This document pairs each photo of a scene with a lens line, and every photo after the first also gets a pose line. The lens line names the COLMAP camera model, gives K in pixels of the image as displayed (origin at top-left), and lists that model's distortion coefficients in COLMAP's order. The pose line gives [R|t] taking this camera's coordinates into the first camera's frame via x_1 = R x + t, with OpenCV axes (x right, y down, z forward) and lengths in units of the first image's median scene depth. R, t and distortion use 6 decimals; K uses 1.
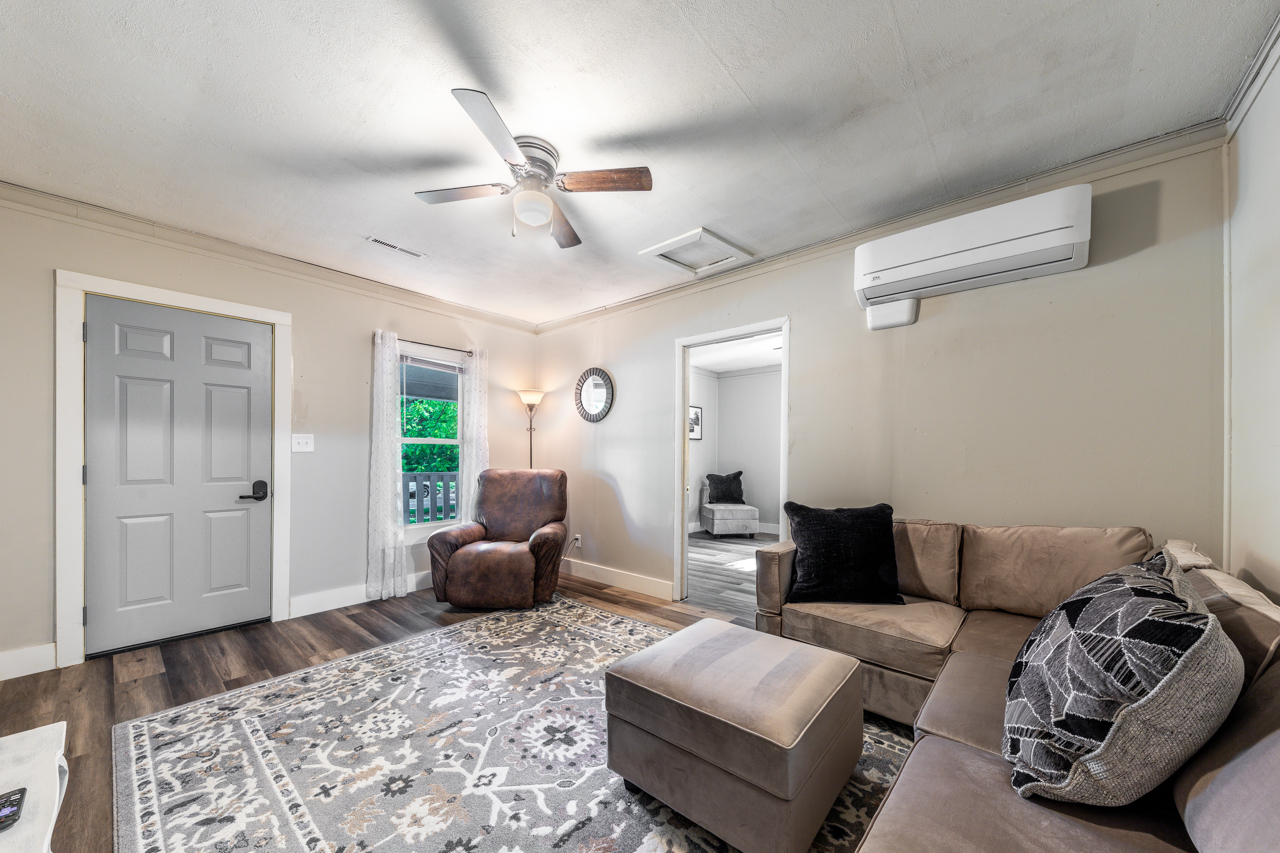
lens RADIAL K [[450.1, 0, 644.0], [0, 450.1, 447.5], [0, 0, 1]] dist [0.011881, -0.000309]
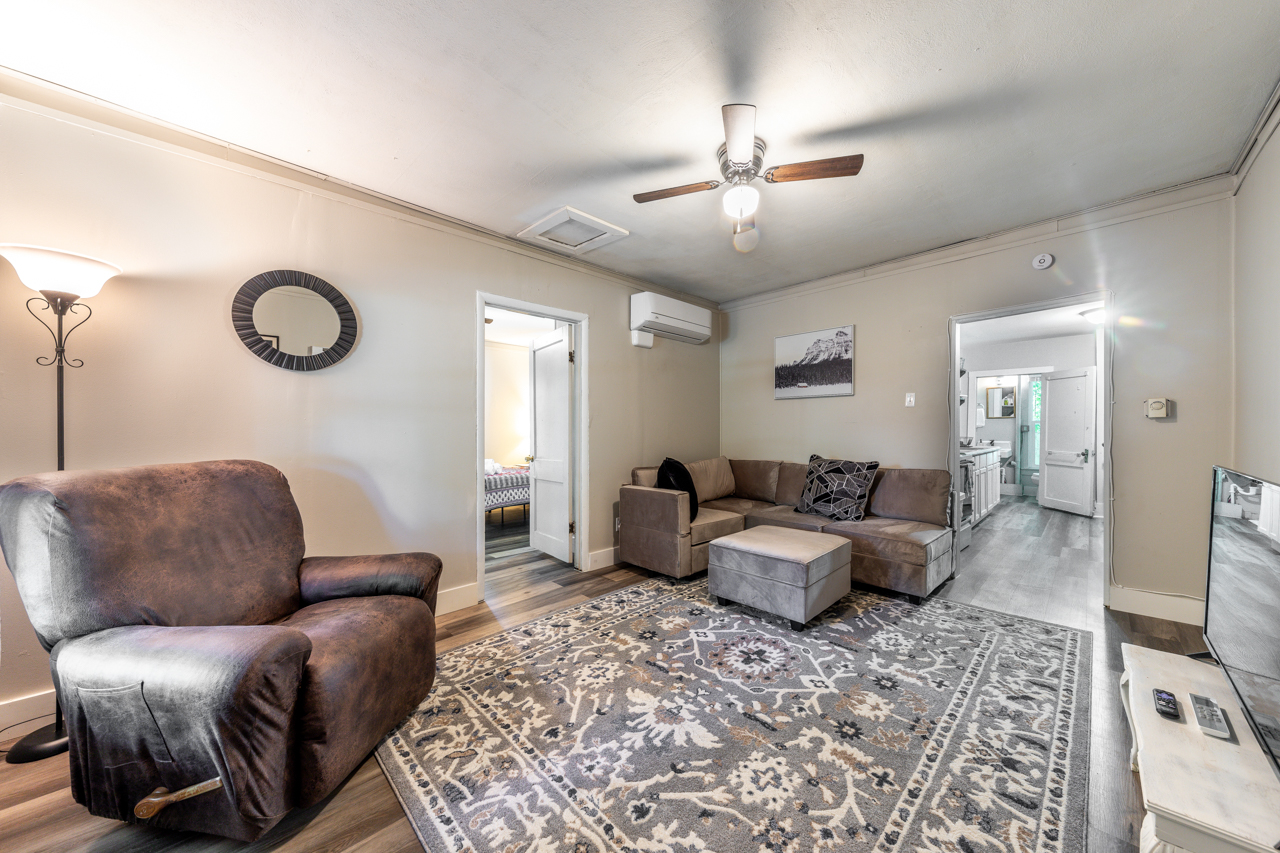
lens RADIAL K [[449.2, 0, 643.3], [0, 449.2, 431.2], [0, 0, 1]] dist [0.014662, -0.000009]
pose [[0.087574, -0.009549, 0.996112, -1.387877], [-0.004648, 0.999939, 0.009995, 0.020786], [-0.996147, -0.005505, 0.087524, 1.172822]]
